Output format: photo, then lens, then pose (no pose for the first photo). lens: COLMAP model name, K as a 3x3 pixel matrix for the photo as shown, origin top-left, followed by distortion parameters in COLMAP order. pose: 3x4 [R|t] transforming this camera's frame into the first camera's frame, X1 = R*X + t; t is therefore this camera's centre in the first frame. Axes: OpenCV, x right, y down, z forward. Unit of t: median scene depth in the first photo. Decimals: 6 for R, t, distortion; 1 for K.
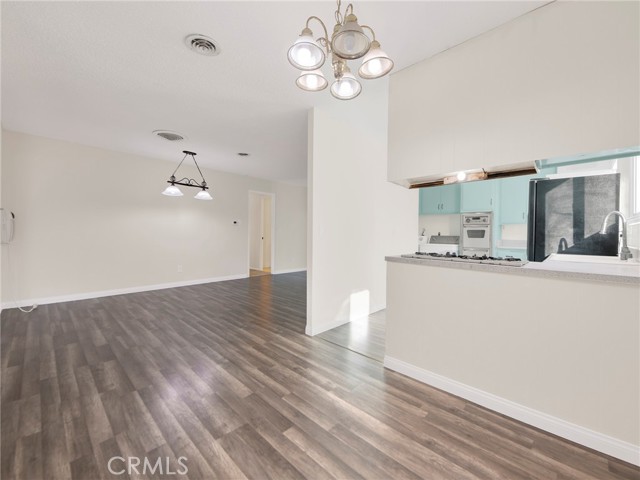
lens RADIAL K [[261.8, 0, 325.8], [0, 261.8, 233.7], [0, 0, 1]] dist [0.009043, -0.004525]
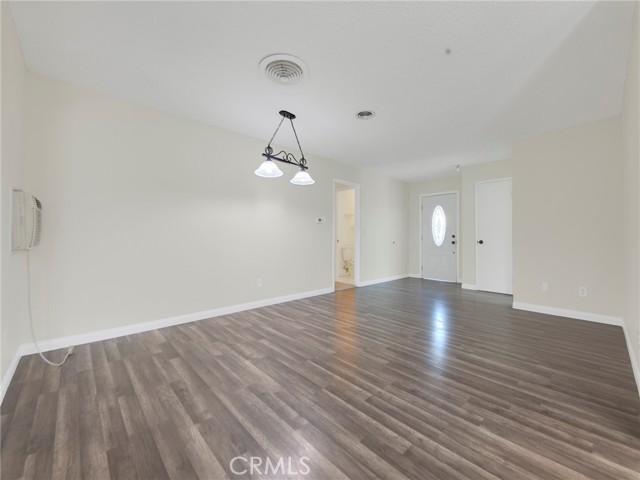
lens RADIAL K [[246.3, 0, 324.4], [0, 246.3, 241.3], [0, 0, 1]] dist [-0.007128, 0.000663]
pose [[0.999489, -0.002610, -0.031857, -0.560409], [0.003142, 0.999856, 0.016664, 0.009399], [0.031809, -0.016756, 0.999354, 0.513167]]
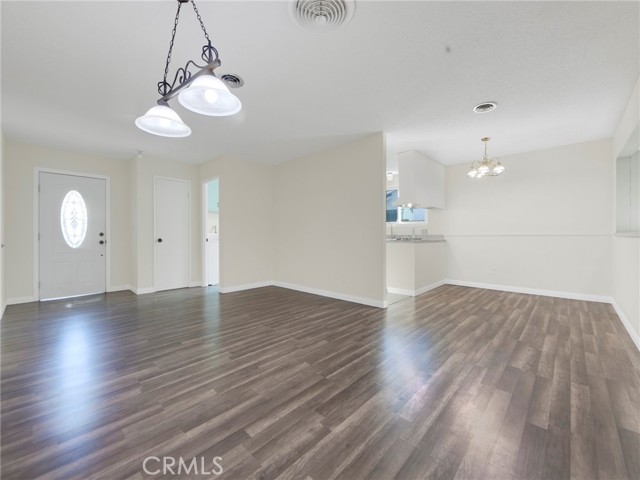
lens RADIAL K [[261.8, 0, 318.7], [0, 261.8, 235.5], [0, 0, 1]] dist [0.009043, -0.004525]
pose [[0.019963, -0.017563, 0.999646, -1.208591], [0.012199, 0.999776, 0.017322, 0.001681], [-0.999726, 0.011849, 0.020173, 1.150684]]
